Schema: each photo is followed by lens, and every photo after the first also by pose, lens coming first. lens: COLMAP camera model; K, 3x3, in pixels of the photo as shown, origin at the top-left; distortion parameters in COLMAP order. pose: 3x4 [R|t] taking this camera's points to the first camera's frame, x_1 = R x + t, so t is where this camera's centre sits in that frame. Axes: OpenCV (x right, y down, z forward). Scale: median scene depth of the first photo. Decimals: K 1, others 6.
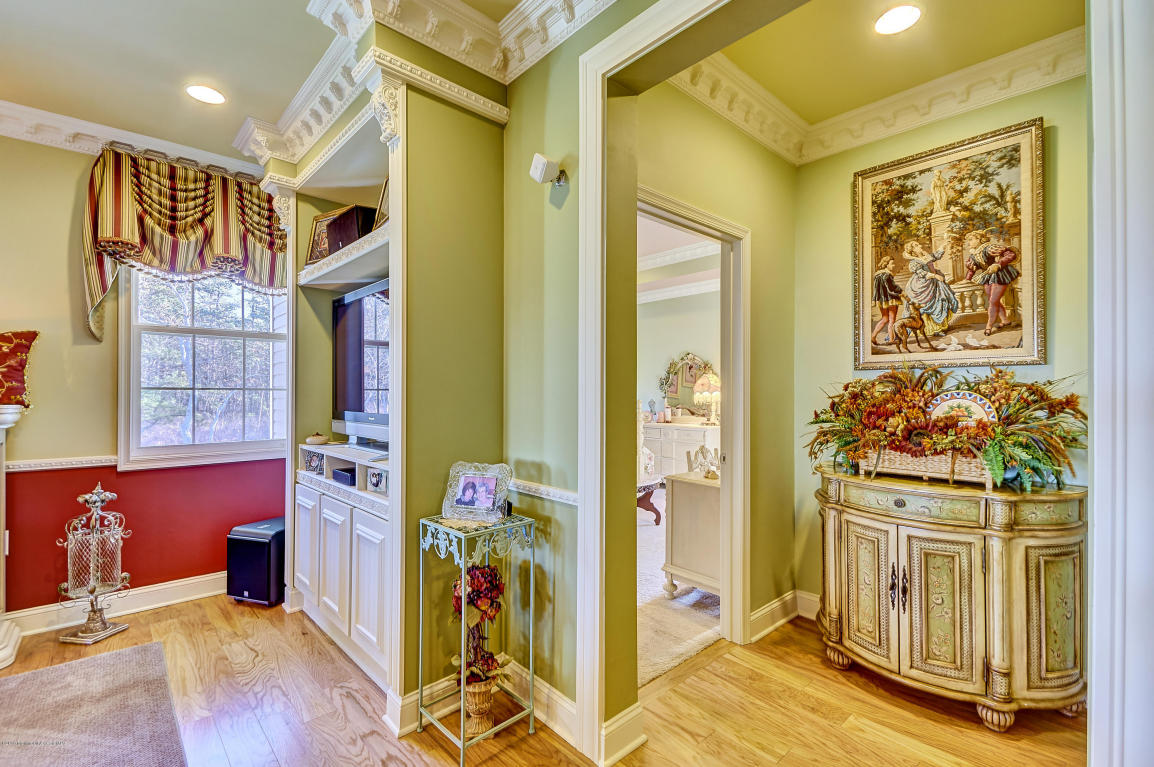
lens RADIAL K [[511.7, 0, 566.3], [0, 511.7, 391.7], [0, 0, 1]] dist [0.018630, -0.011908]
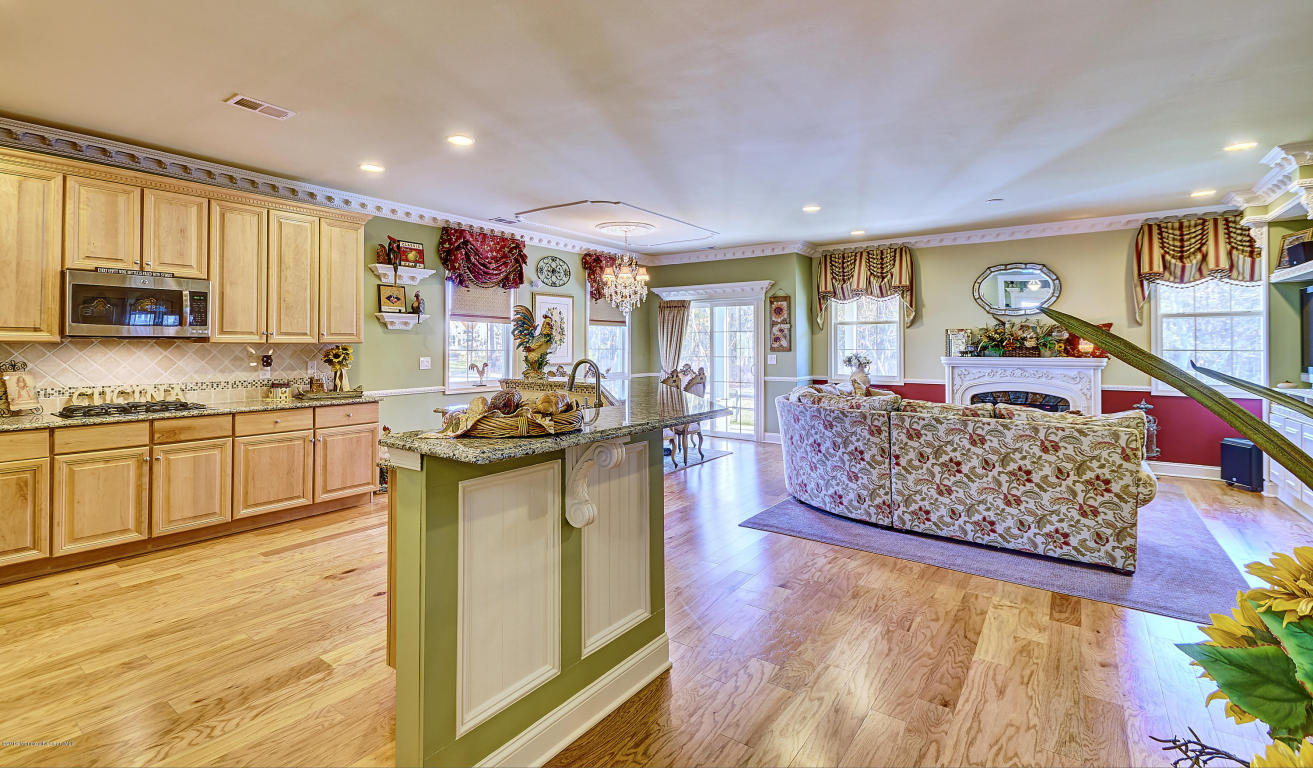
lens RADIAL K [[585.8, 0, 657.9], [0, 585.8, 340.6], [0, 0, 1]] dist [0.016617, -0.011080]
pose [[0.217791, -0.011152, -0.975932, 0.868678], [0.002065, 0.999938, -0.010966, -0.023329], [0.975993, 0.000373, 0.217800, -1.275421]]
